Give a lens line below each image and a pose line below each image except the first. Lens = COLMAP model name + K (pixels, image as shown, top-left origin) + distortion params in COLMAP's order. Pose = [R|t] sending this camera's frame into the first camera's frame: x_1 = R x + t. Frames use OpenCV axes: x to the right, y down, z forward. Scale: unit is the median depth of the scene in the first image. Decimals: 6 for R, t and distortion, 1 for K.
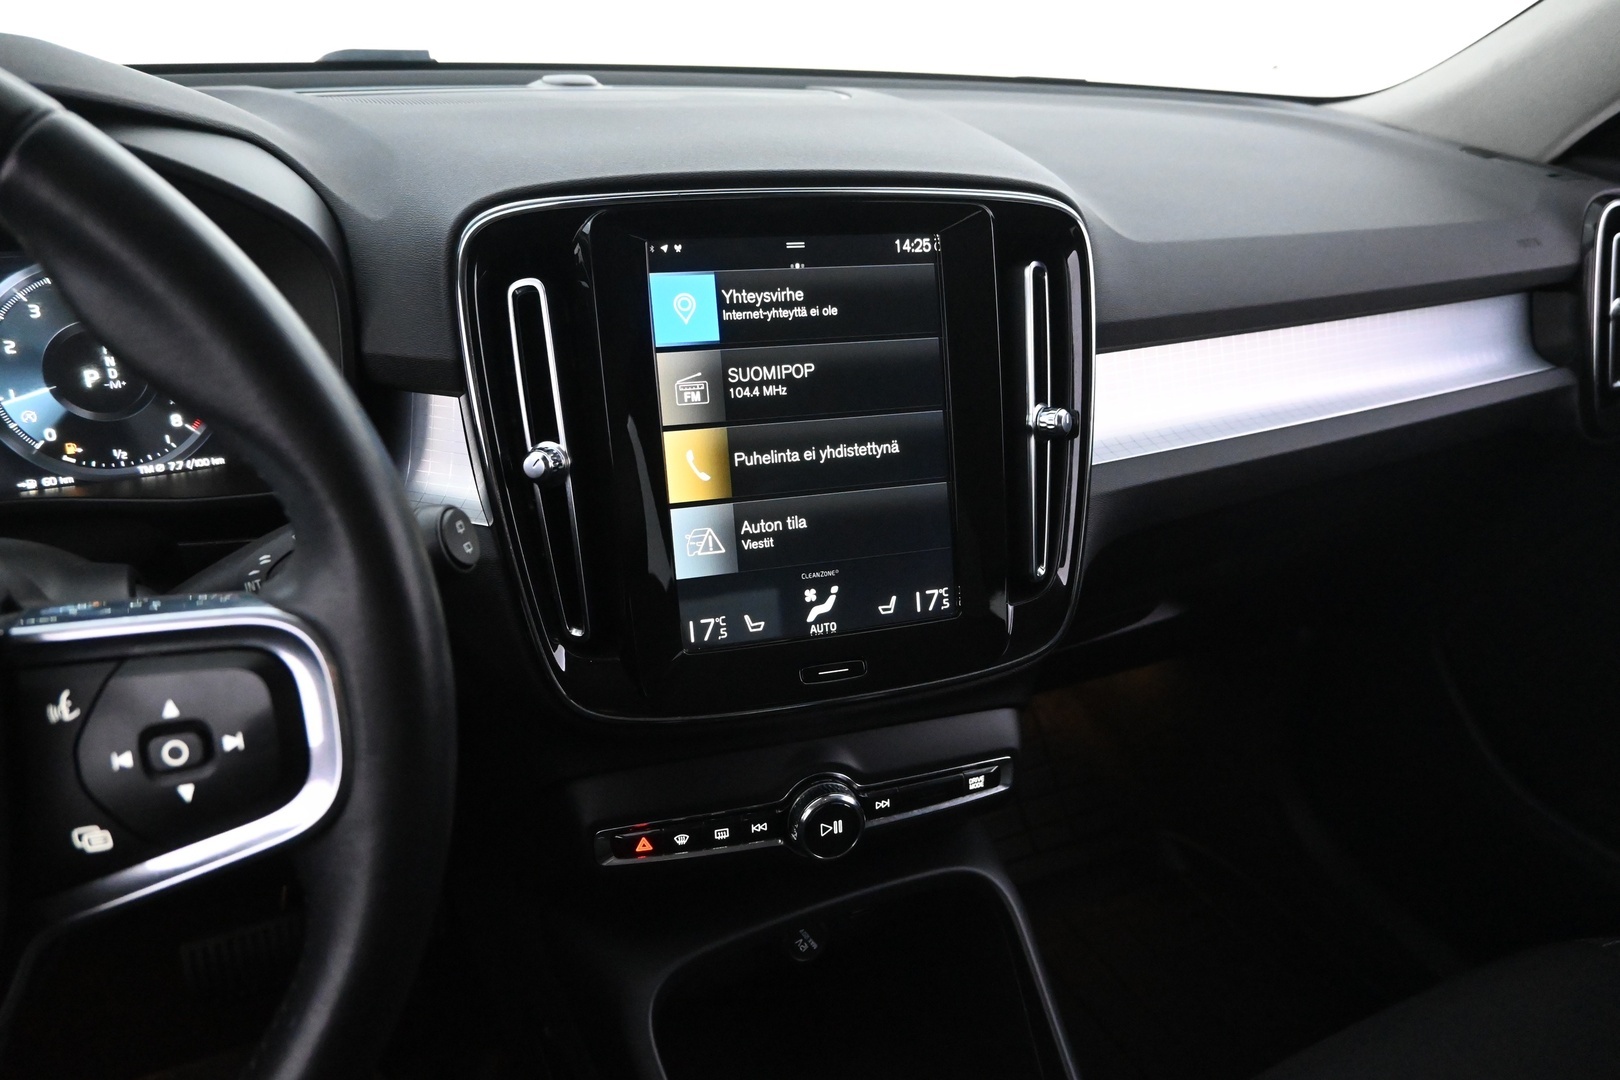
lens RADIAL K [[1111.9, 0, 818.5], [0, 1111.9, 546.0], [0, 0, 1]] dist [-0.001710, -0.009743]
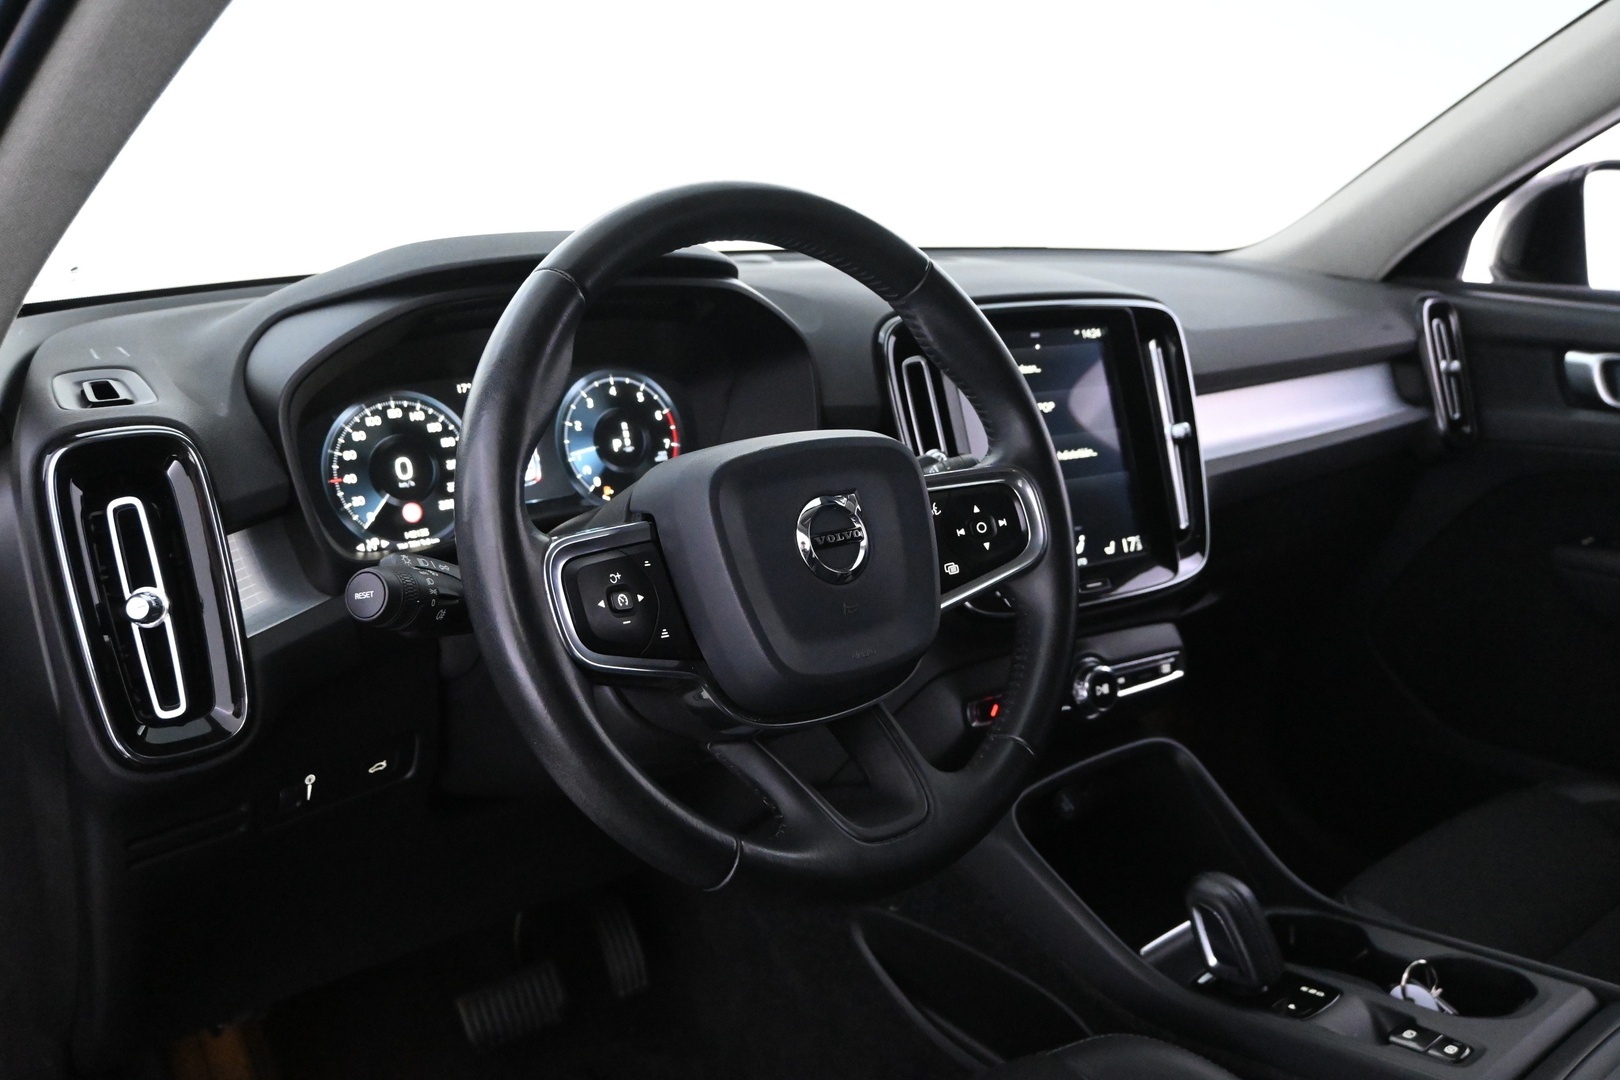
lens RADIAL K [[1360.9, 0, 805.1], [0, 1360.9, 537.6], [0, 0, 1]] dist [-0.000168, -0.003957]
pose [[0.971504, -0.092088, 0.218404, -0.810055], [0.134894, 0.972473, -0.189999, 0.360576], [-0.194895, 0.214046, 0.957183, -0.815641]]
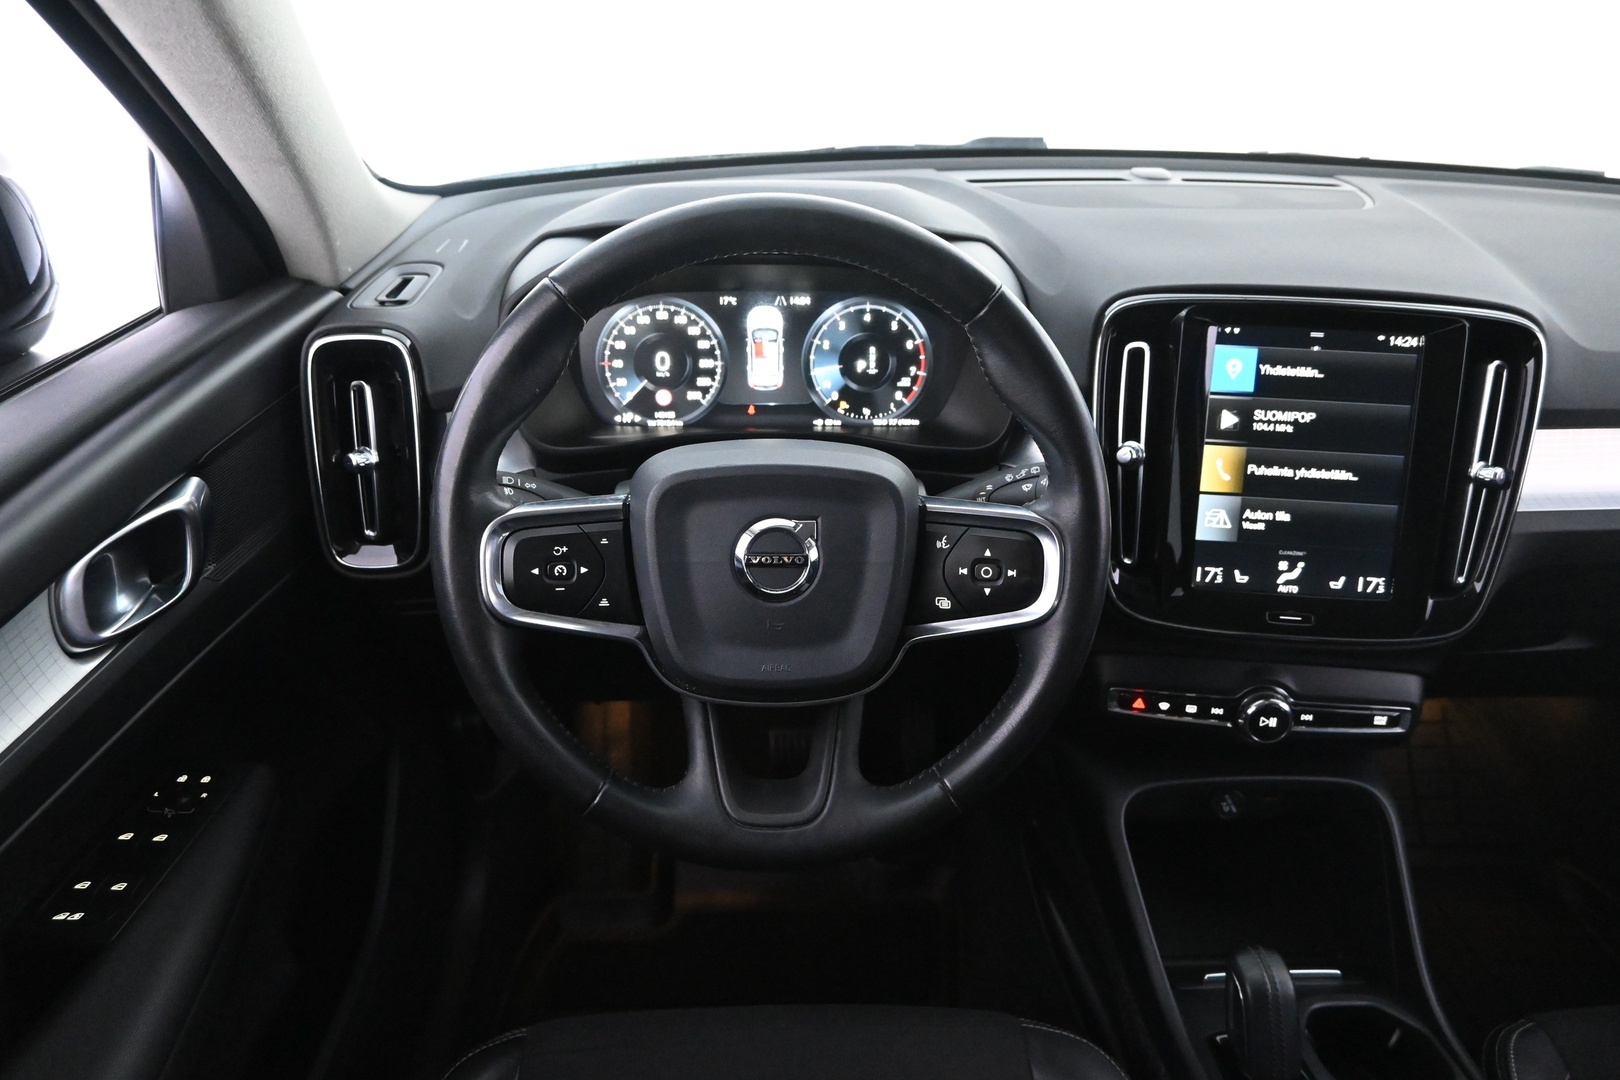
lens RADIAL K [[1111.9, 0, 803.5], [0, 1111.9, 535.6], [0, 0, 1]] dist [-0.001710, -0.009743]
pose [[0.918727, 0.171909, -0.355512, -0.075966], [-0.163729, 0.985069, 0.053221, 0.030598], [0.359352, 0.009312, 0.933155, -0.632953]]
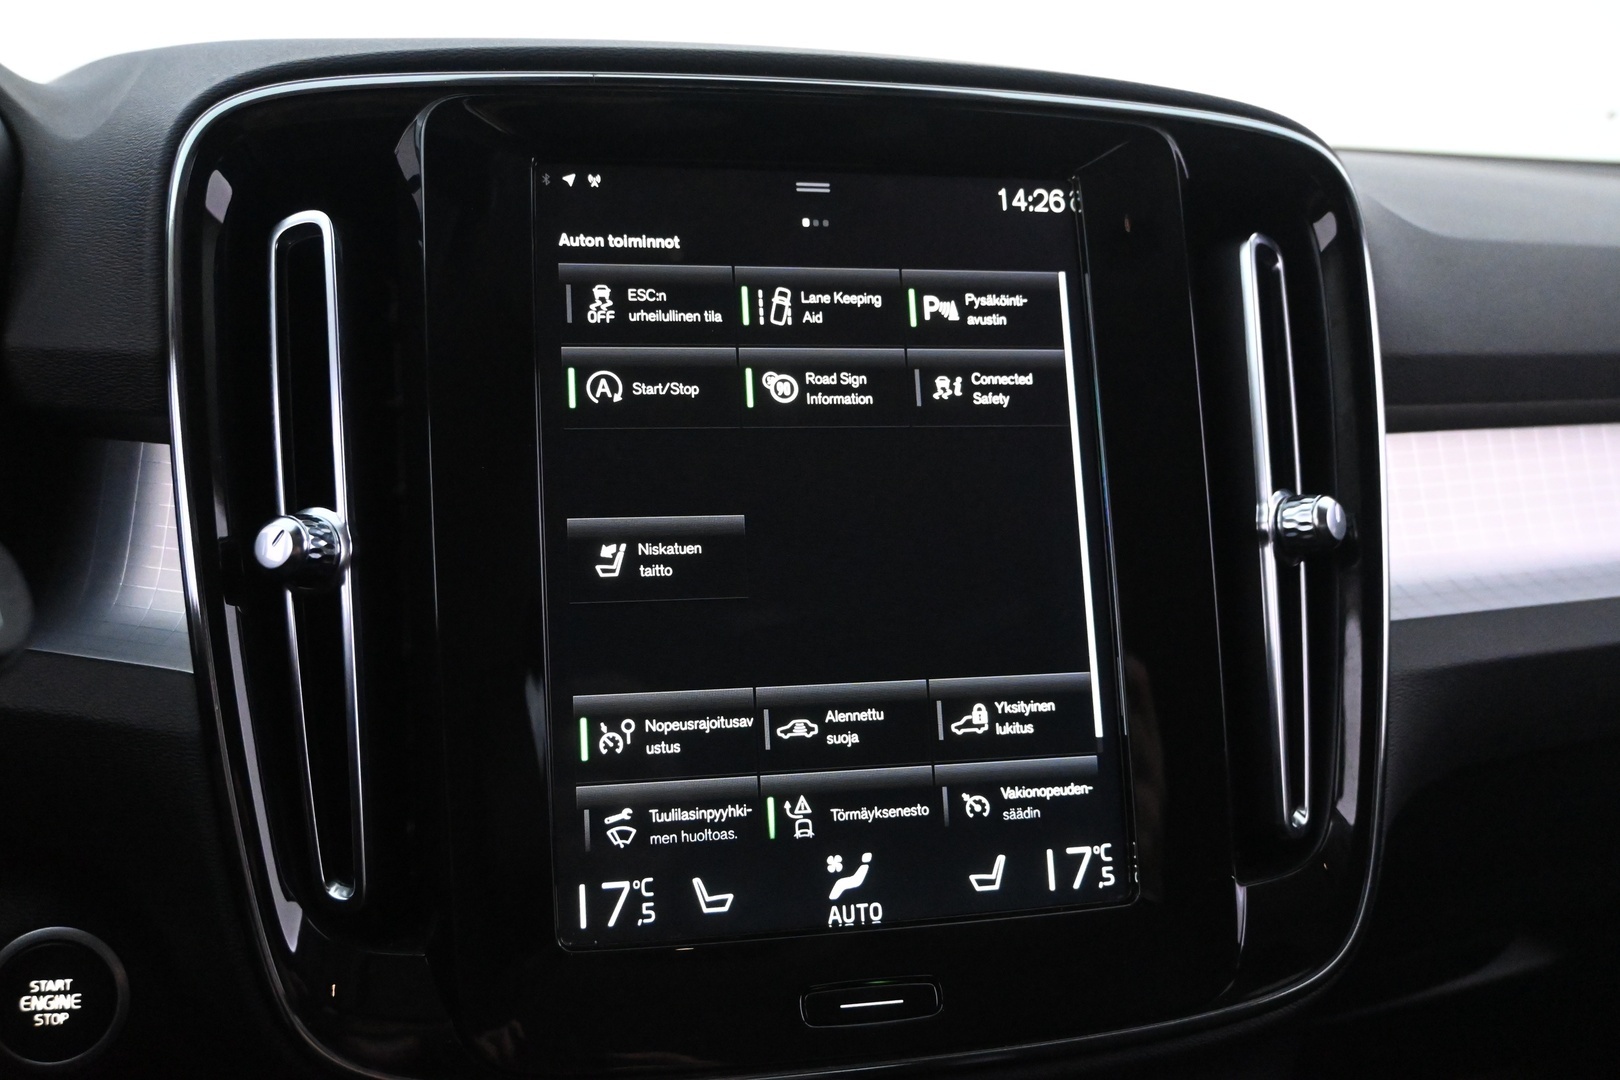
lens RADIAL K [[1476.8, 0, 806.4], [0, 1476.8, 541.5], [0, 0, 1]] dist [-0.014047, 0.000000]
pose [[0.995103, 0.002978, -0.098800, 0.047206], [-0.027663, 0.967996, -0.249437, 0.078245], [0.094895, 0.250949, 0.963338, 0.329290]]
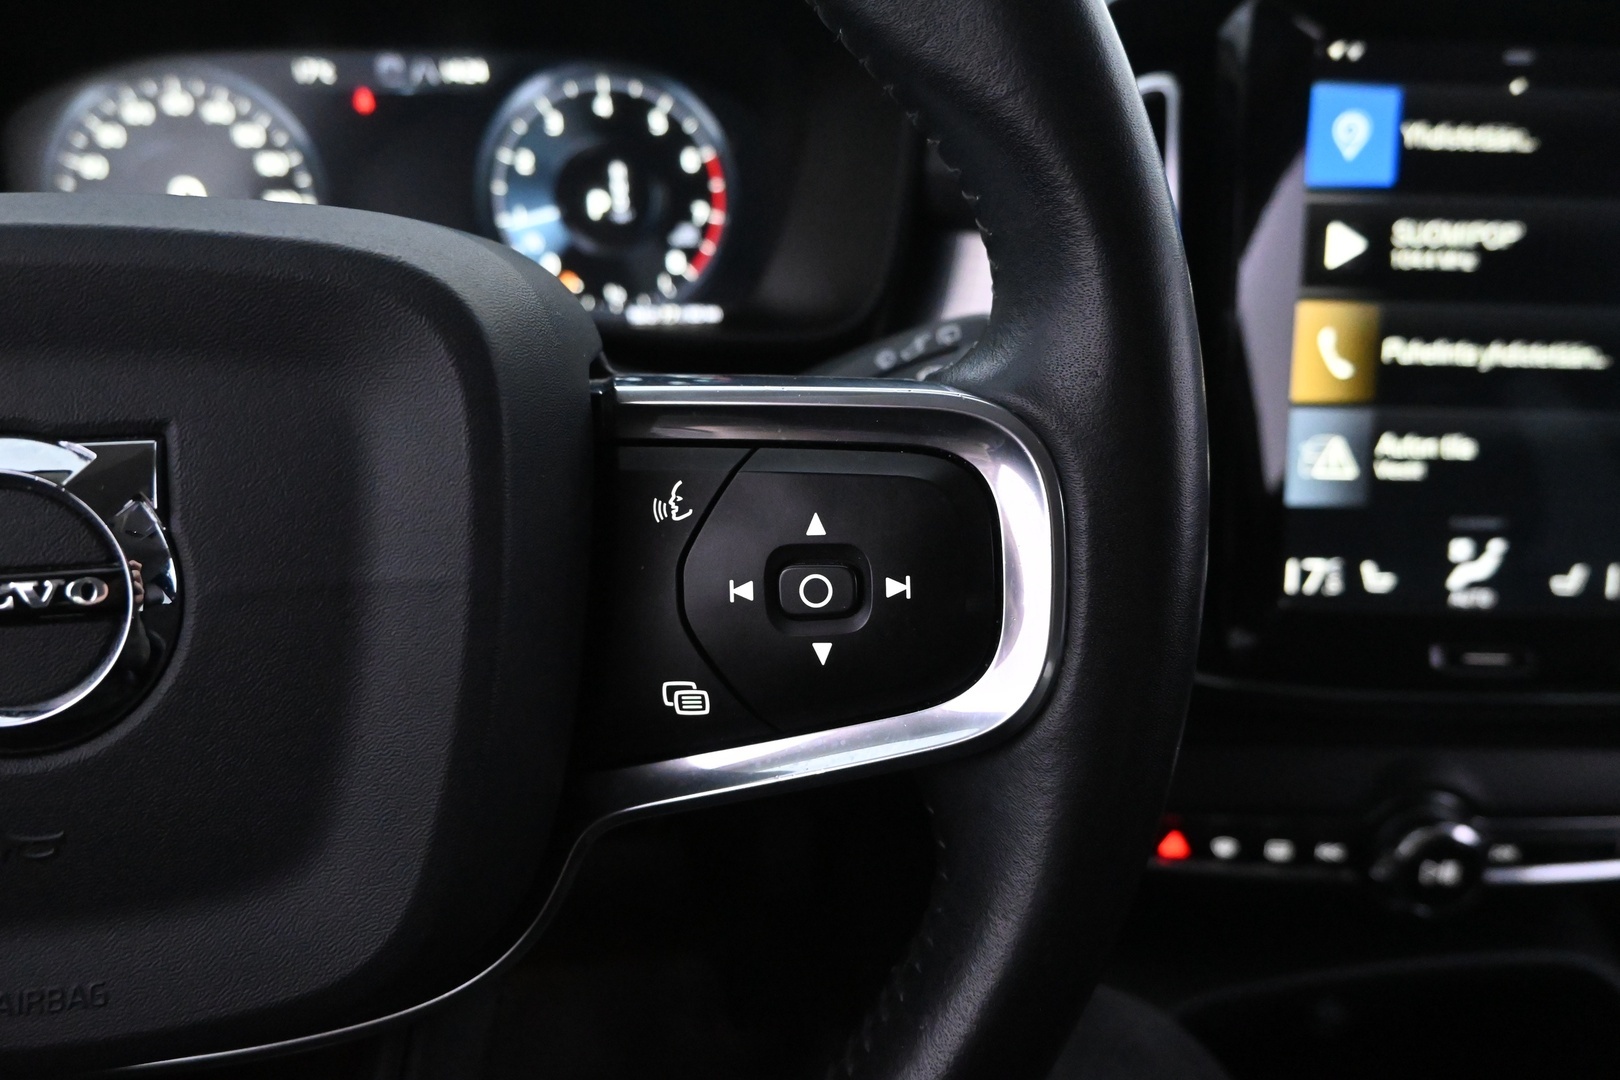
lens RADIAL K [[1111.9, 0, 806.0], [0, 1111.9, 552.8], [0, 0, 1]] dist [-0.001710, -0.009743]
pose [[0.954060, 0.124290, -0.272620, -0.216577], [-0.121491, 0.992220, 0.027193, 0.078113], [0.273878, 0.007177, 0.961738, 0.189313]]
